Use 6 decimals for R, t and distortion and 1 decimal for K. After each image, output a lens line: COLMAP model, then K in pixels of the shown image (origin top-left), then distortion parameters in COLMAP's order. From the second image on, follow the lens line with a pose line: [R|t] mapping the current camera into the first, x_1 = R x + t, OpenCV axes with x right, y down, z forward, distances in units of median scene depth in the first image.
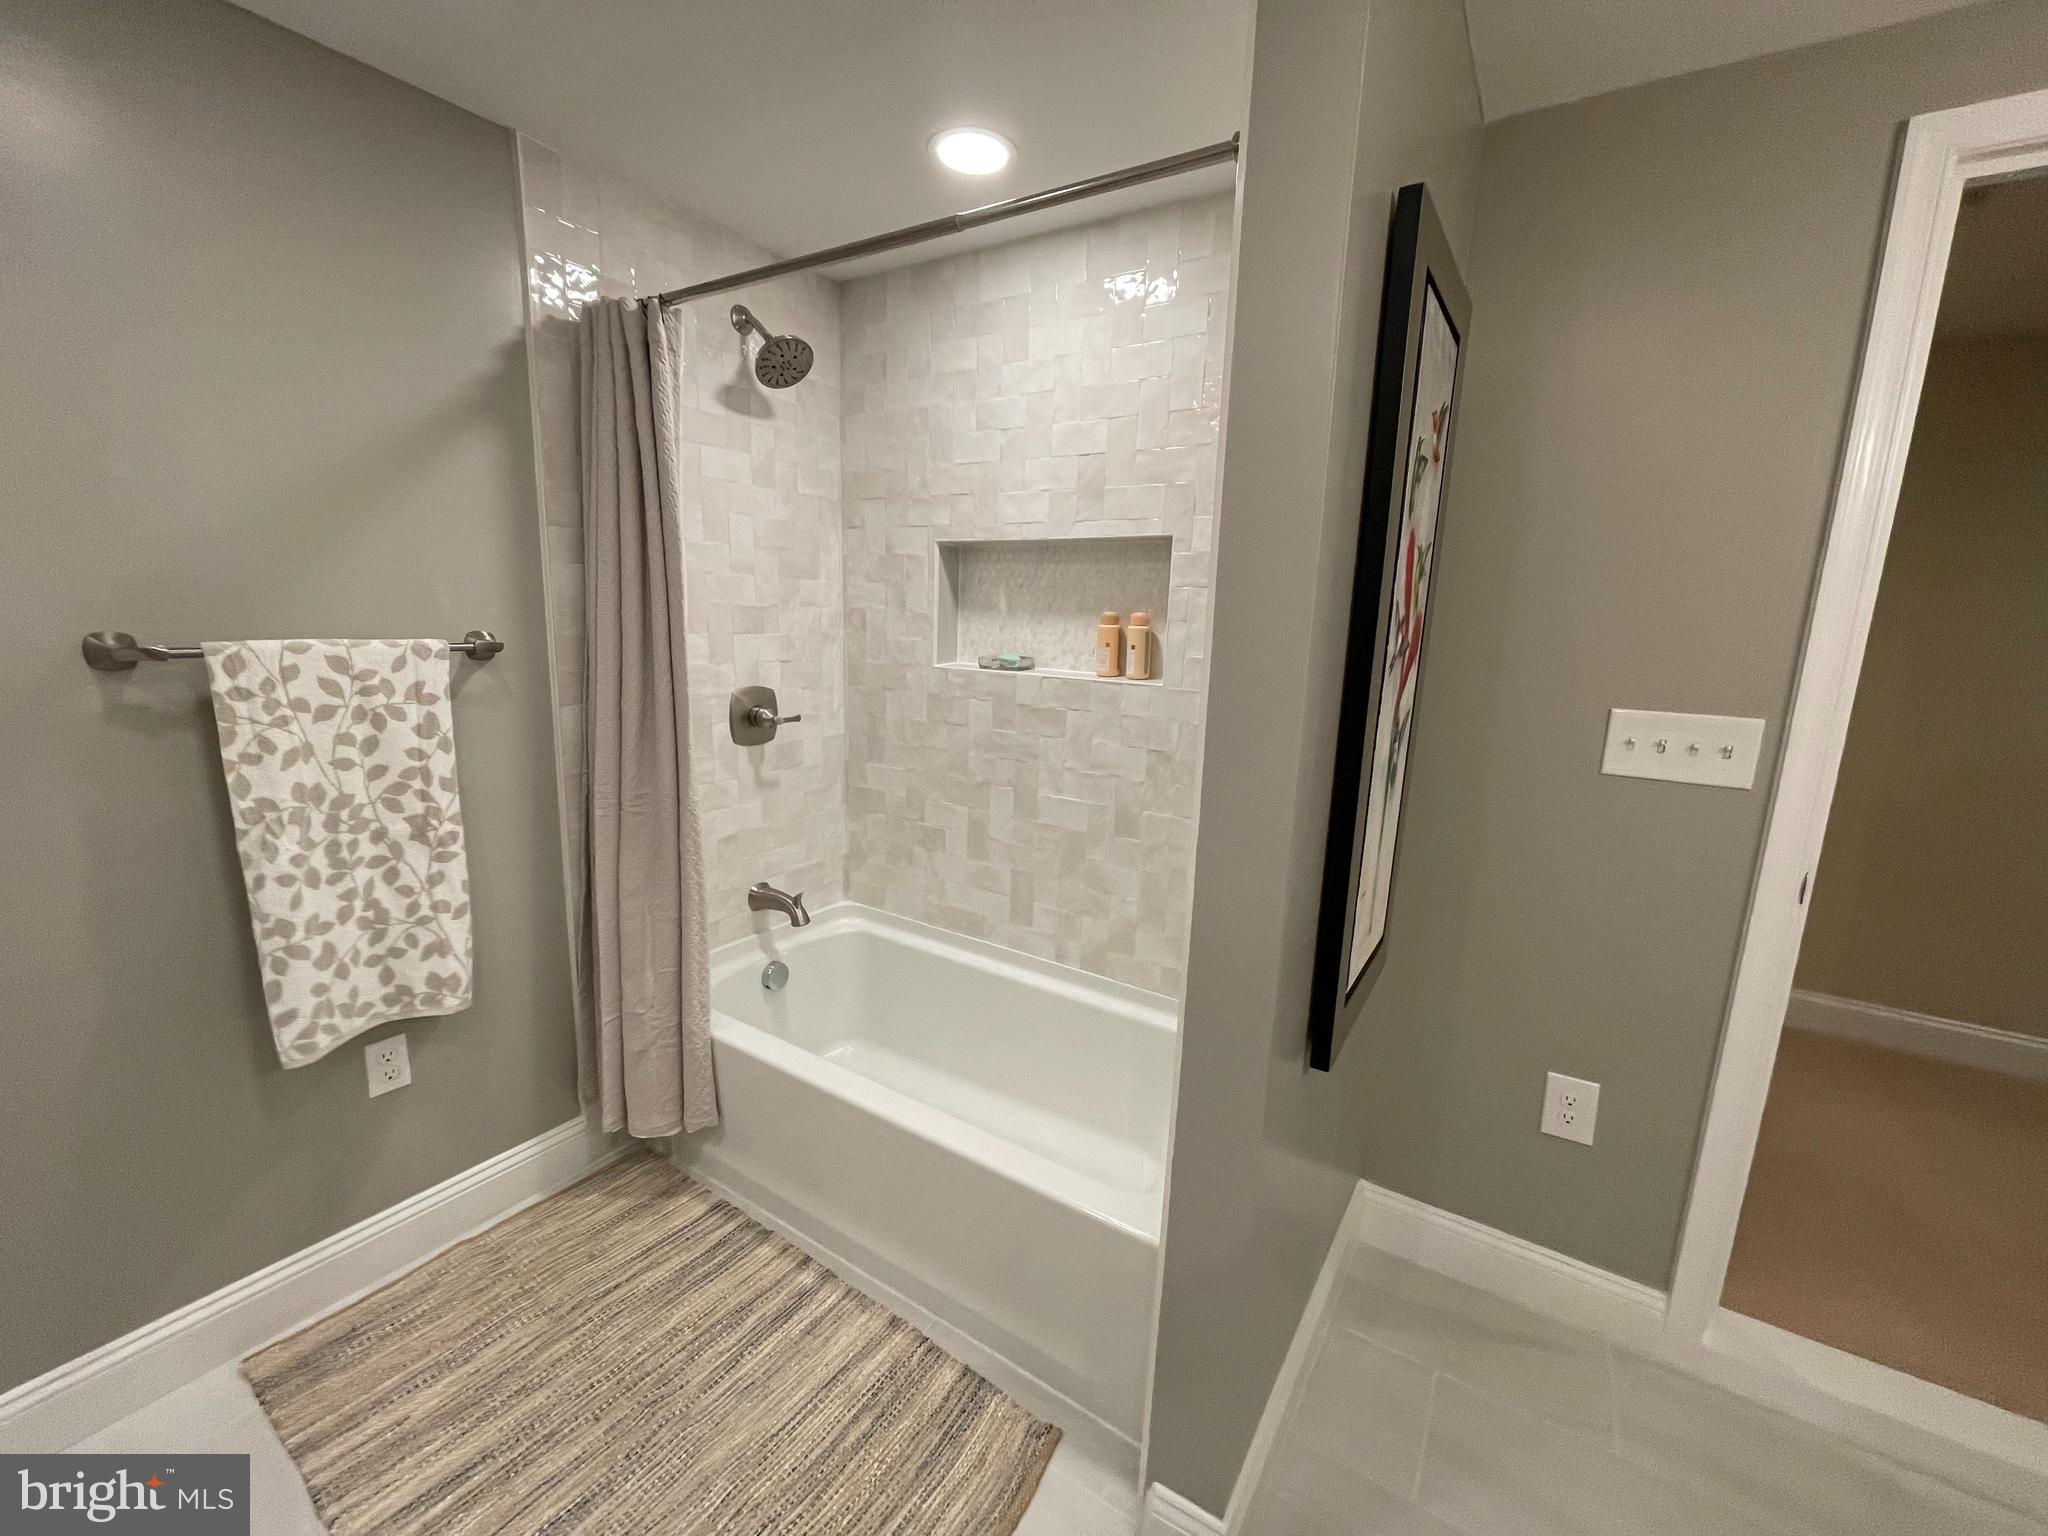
lens RADIAL K [[819.7, 0, 1022.5], [0, 819.7, 772.9], [0, 0, 1]] dist [0.003523, -0.002627]
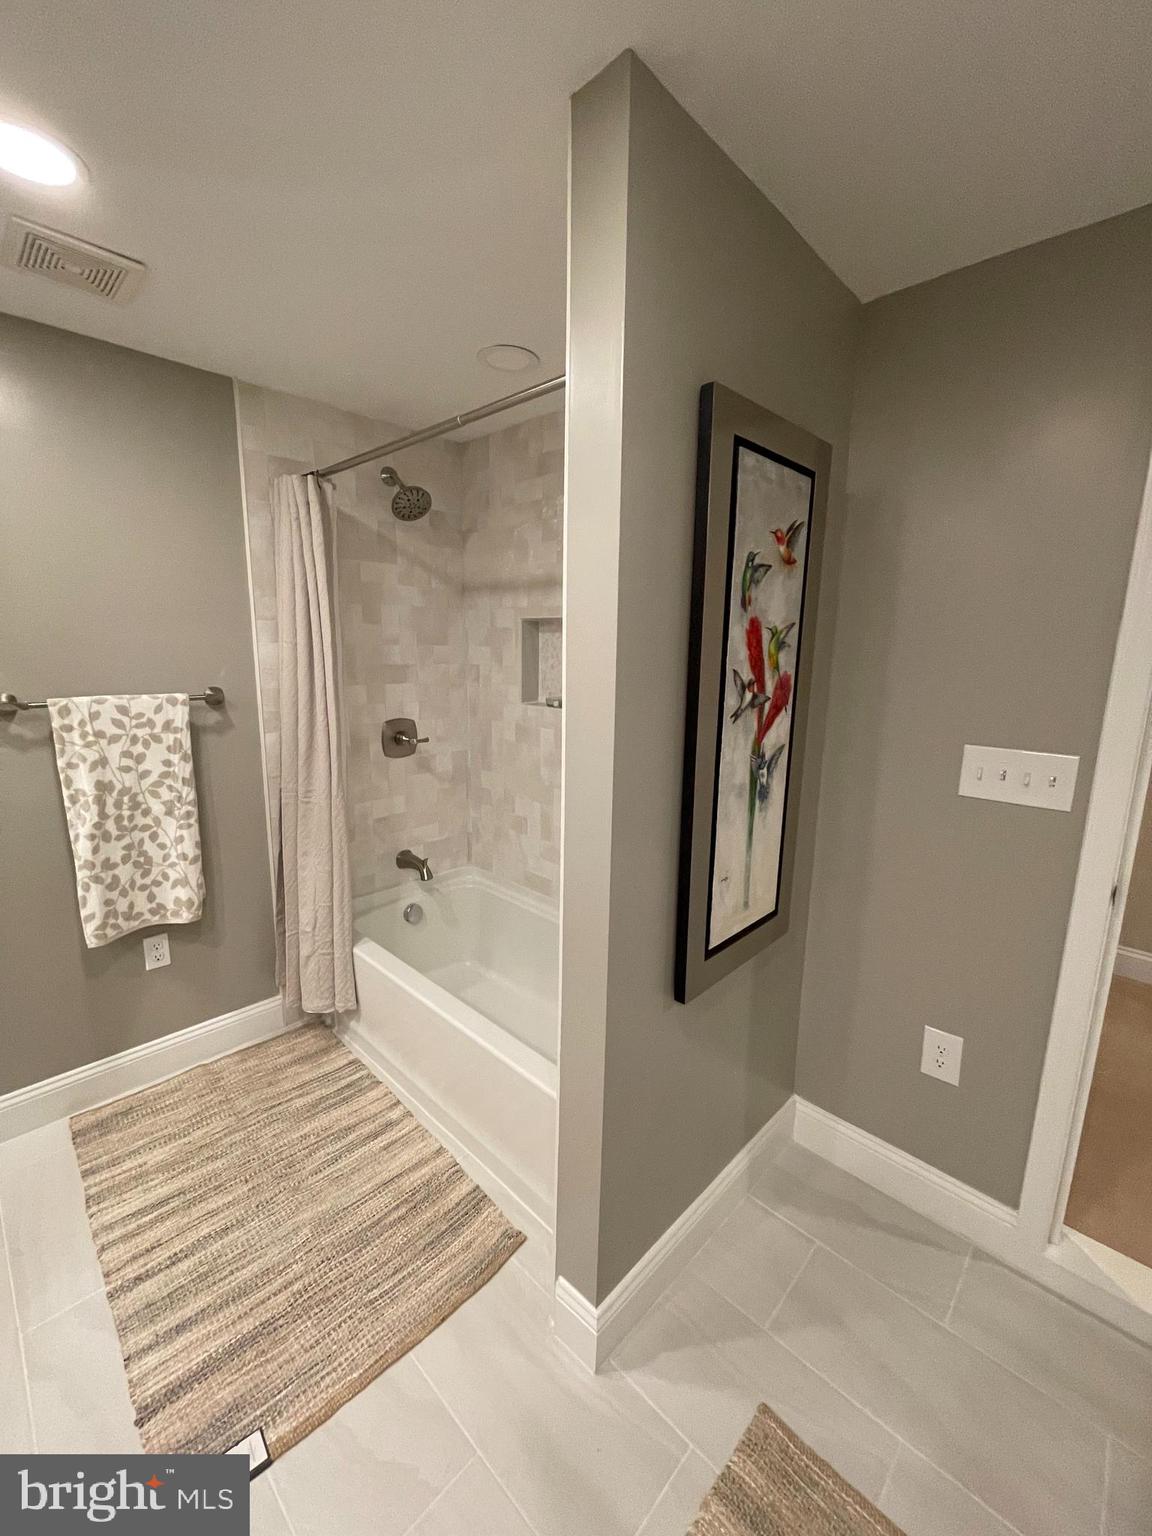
lens RADIAL K [[616.9, 0, 576.0], [0, 616.9, 768.0], [0, 0, 1]] dist [-0.003367, -0.000349]
pose [[0.981389, 0.019275, -0.191058, 0.302703], [-0.020474, 0.999781, -0.004306, -0.025381], [0.190933, 0.008138, 0.981569, -0.058026]]
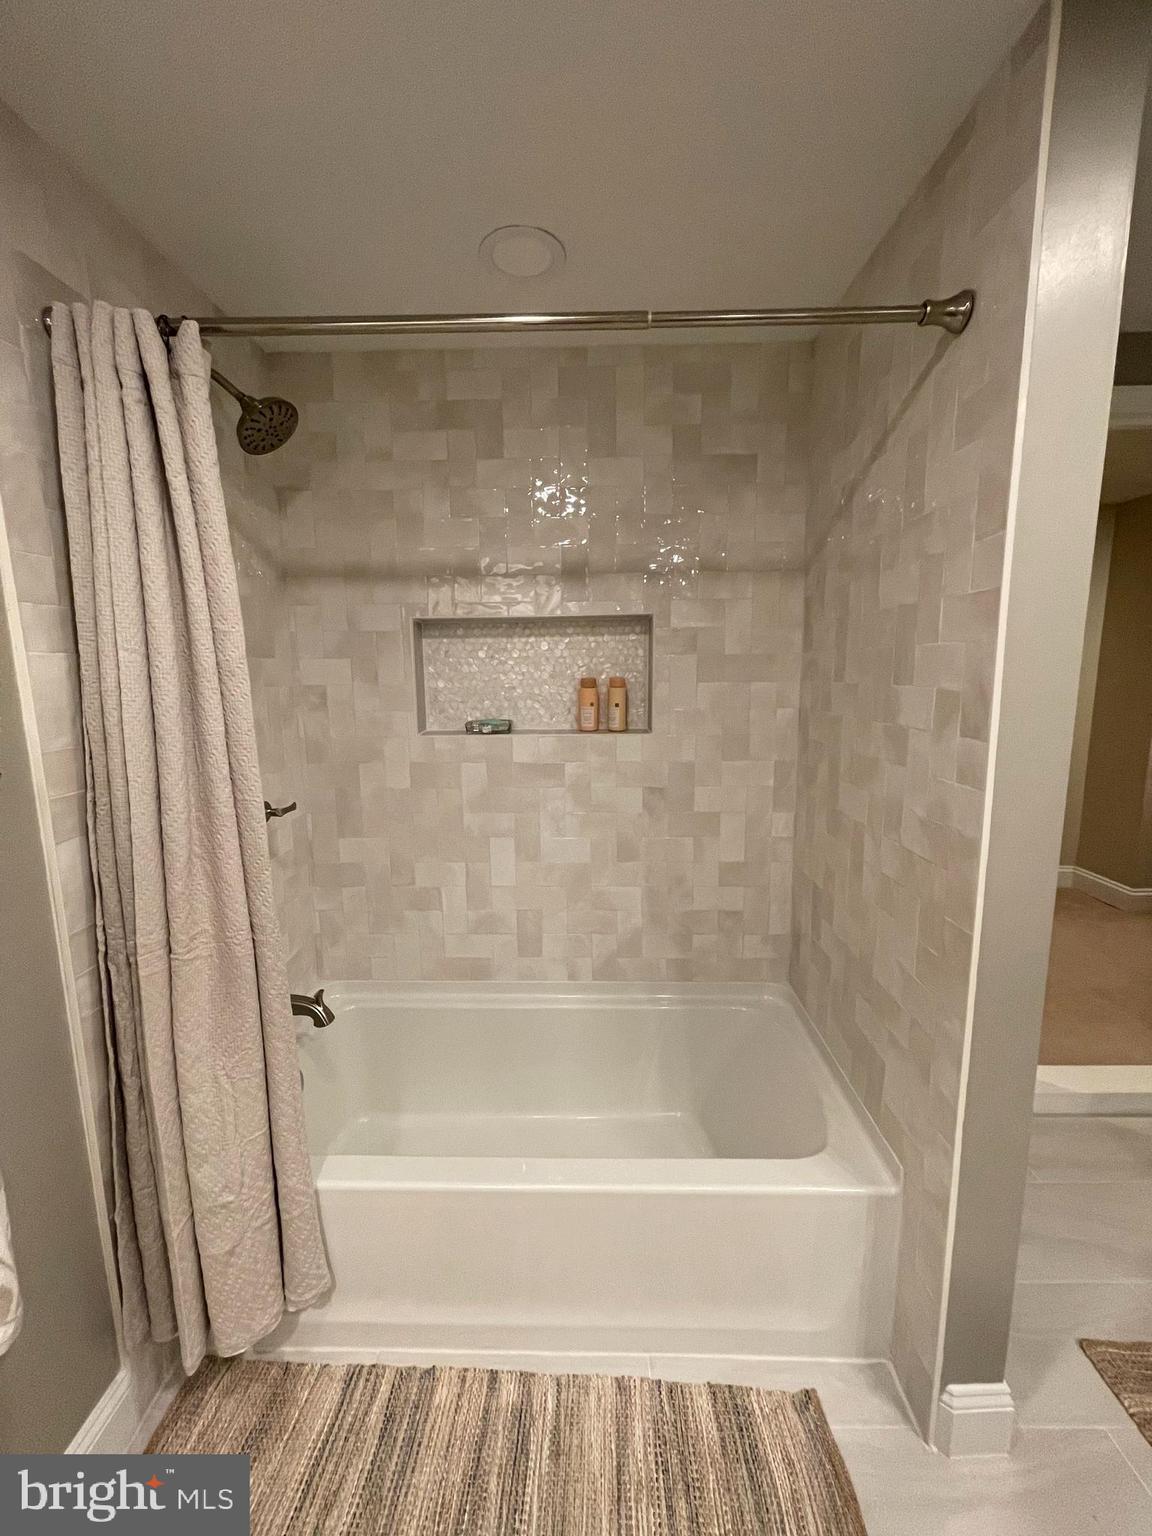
lens RADIAL K [[611.3, 0, 571.6], [0, 611.3, 768.3], [0, 0, 1]] dist [0.001876, -0.003482]
pose [[0.851906, -0.126320, 0.508232, -0.524998], [0.142261, 0.989800, 0.007551, -0.103840], [-0.504002, 0.065869, 0.861187, 0.352705]]
